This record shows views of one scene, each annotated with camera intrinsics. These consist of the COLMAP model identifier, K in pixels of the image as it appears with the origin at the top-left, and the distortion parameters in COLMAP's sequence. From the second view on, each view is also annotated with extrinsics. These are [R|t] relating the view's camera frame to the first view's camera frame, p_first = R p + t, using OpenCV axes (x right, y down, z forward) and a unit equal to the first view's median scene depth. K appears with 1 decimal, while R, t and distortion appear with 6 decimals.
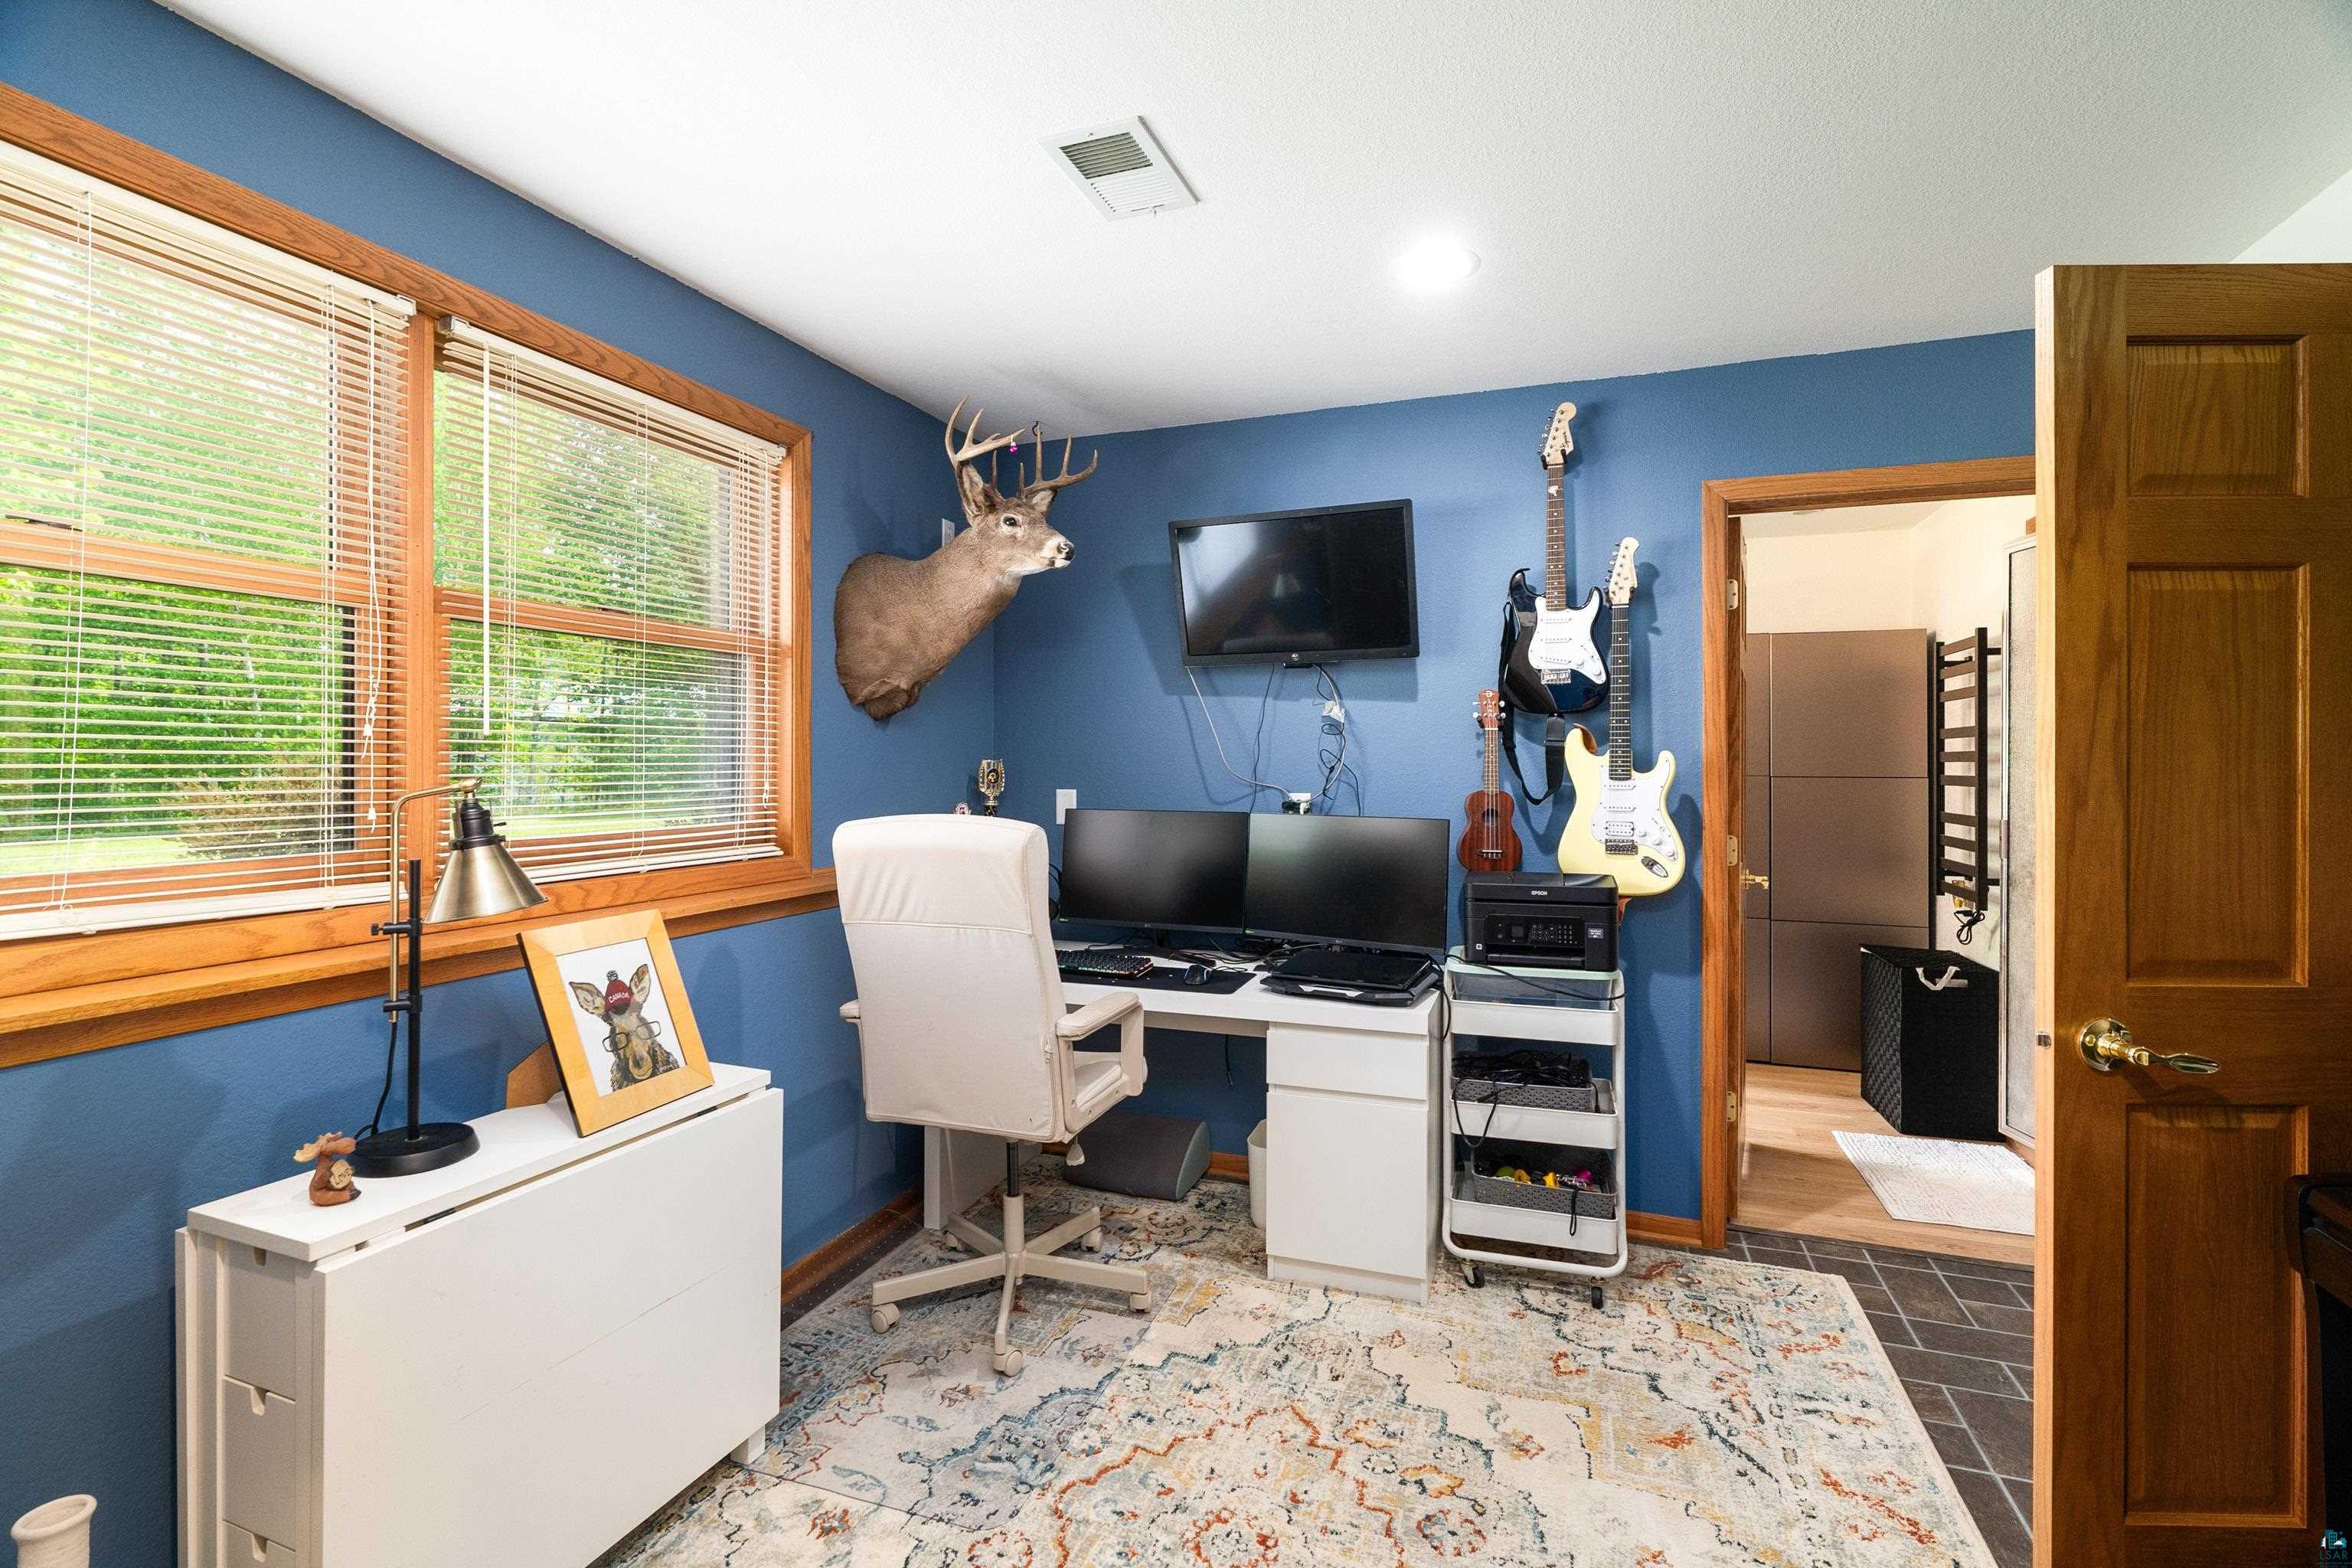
lens RADIAL K [[1077.5, 0, 1166.9], [0, 1077.5, 780.6], [0, 0, 1]] dist [-0.002810, 0.000360]
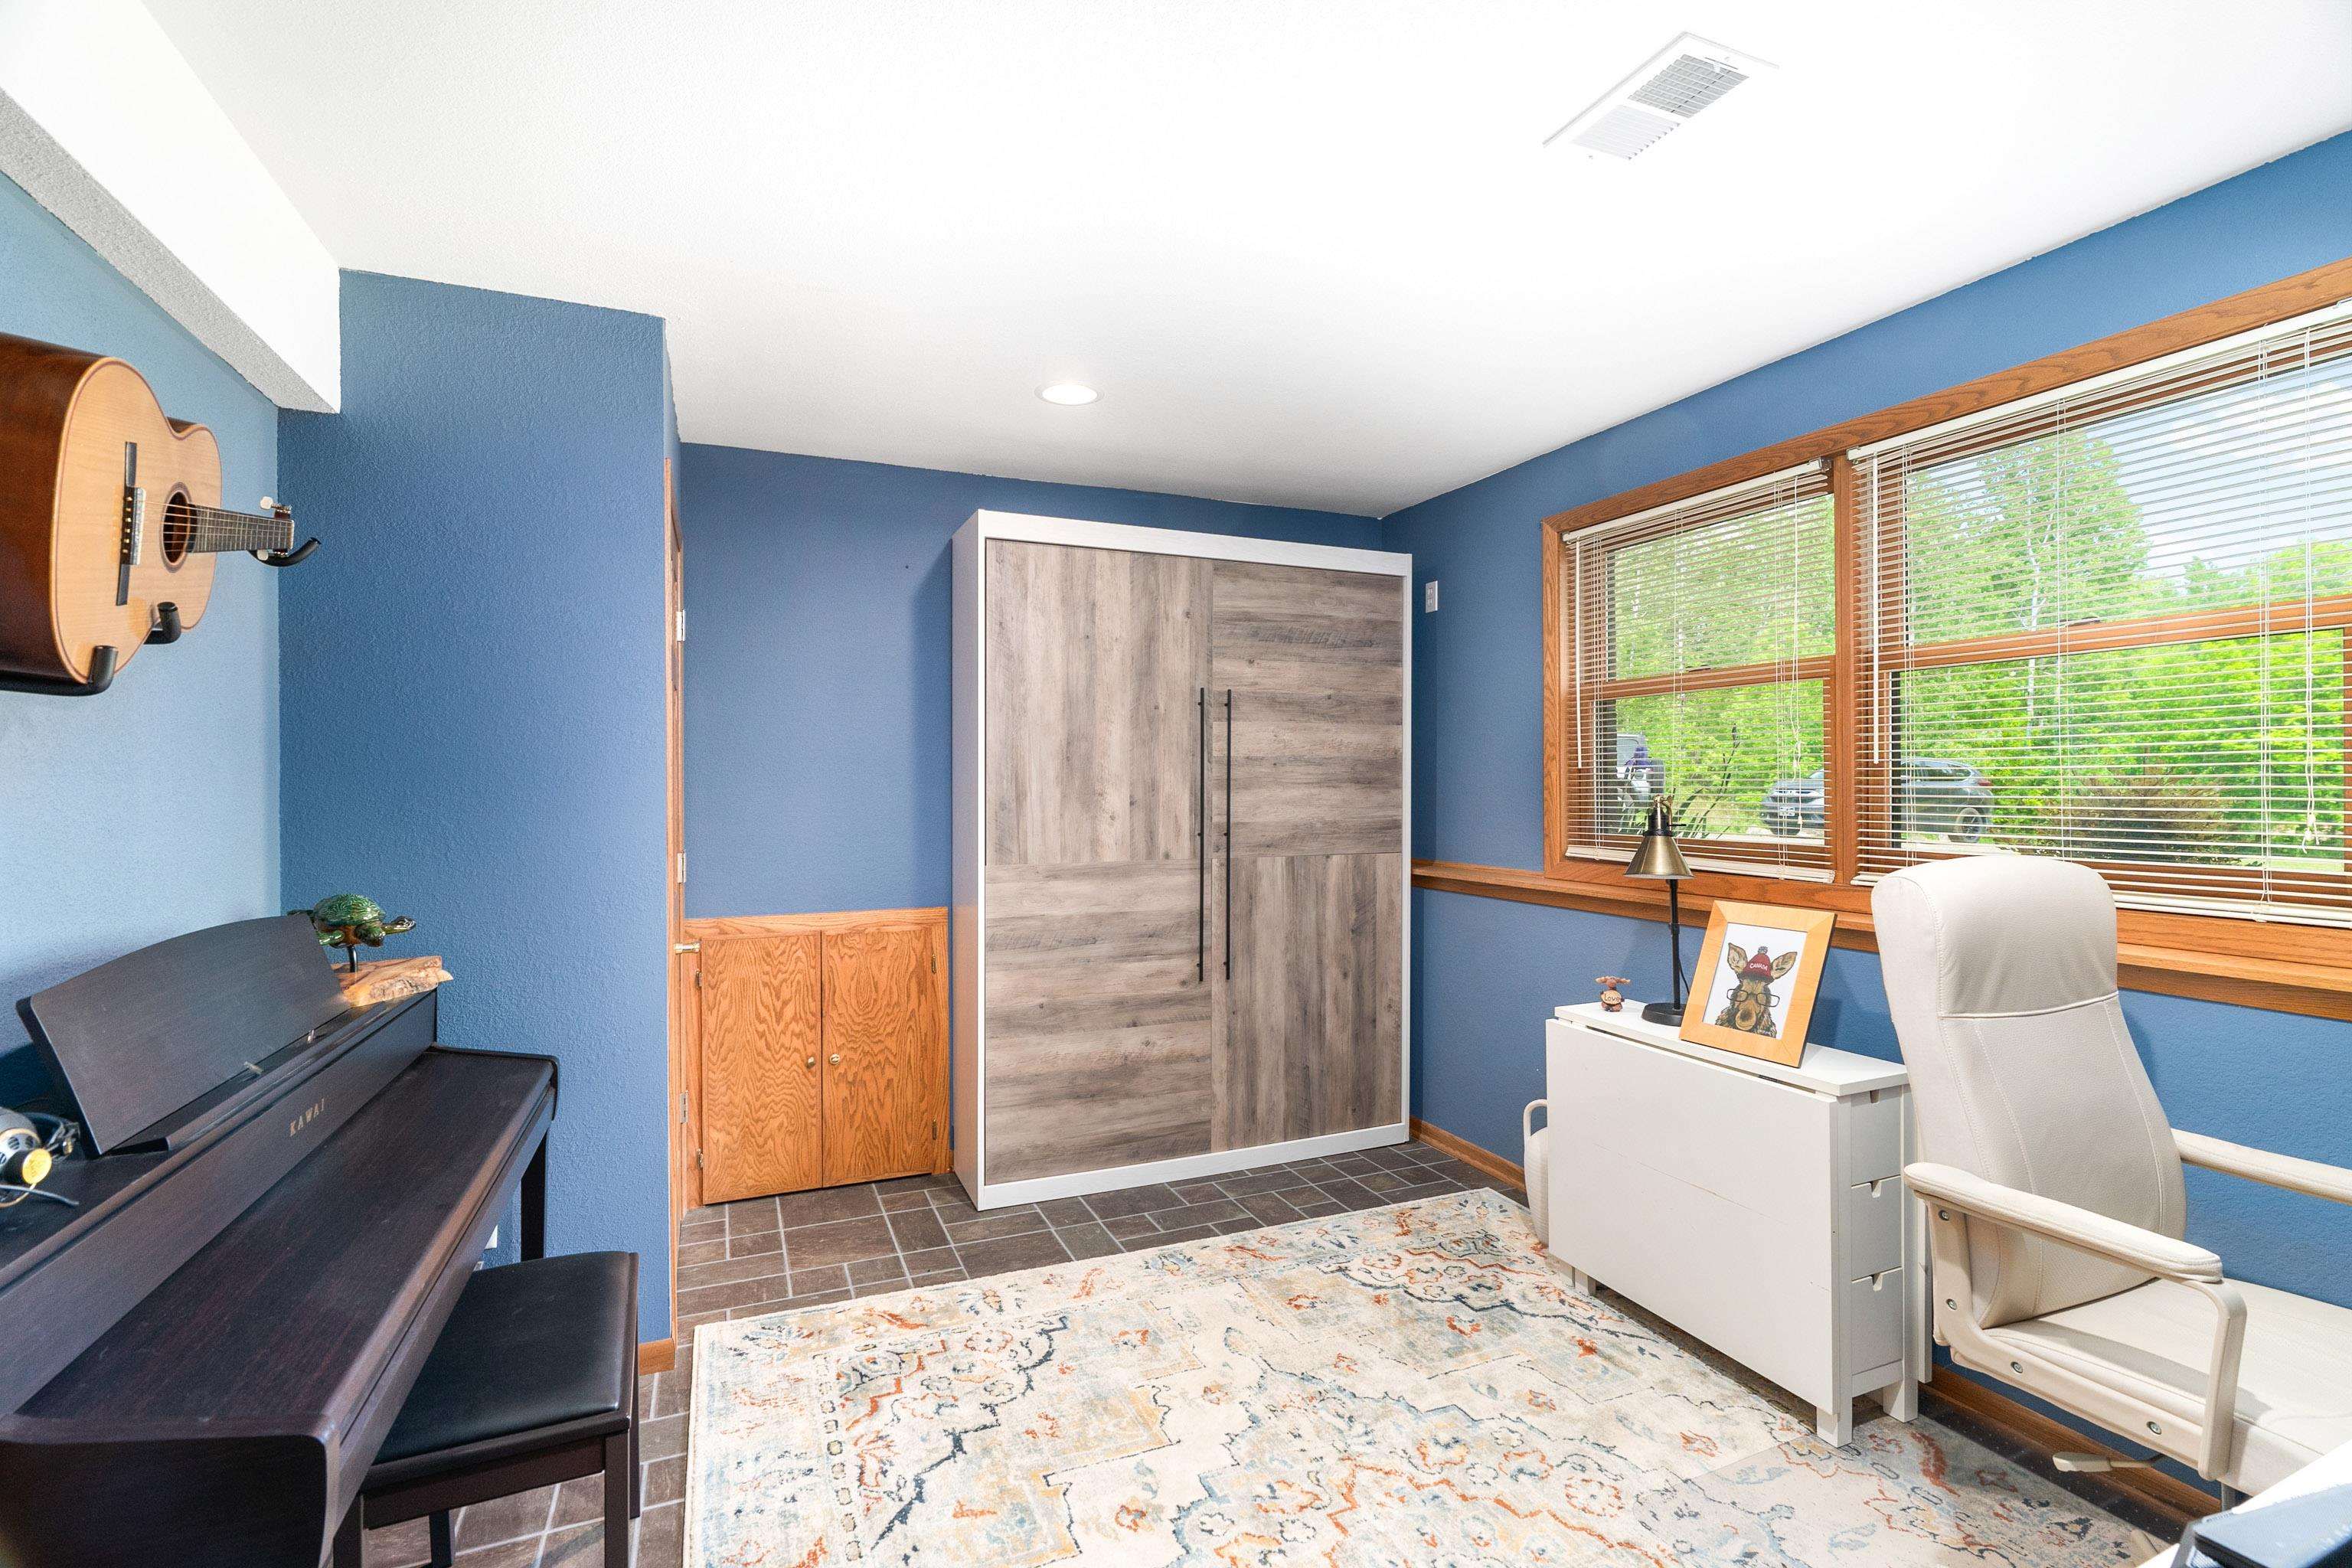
lens RADIAL K [[1077.5, 0, 1172.2], [0, 1077.5, 773.8], [0, 0, 1]] dist [-0.002810, 0.000360]
pose [[-0.716290, 0.007548, -0.697762, 0.899662], [0.003915, 0.999969, 0.006798, -0.042916], [0.697792, 0.002137, -0.716297, 1.434028]]
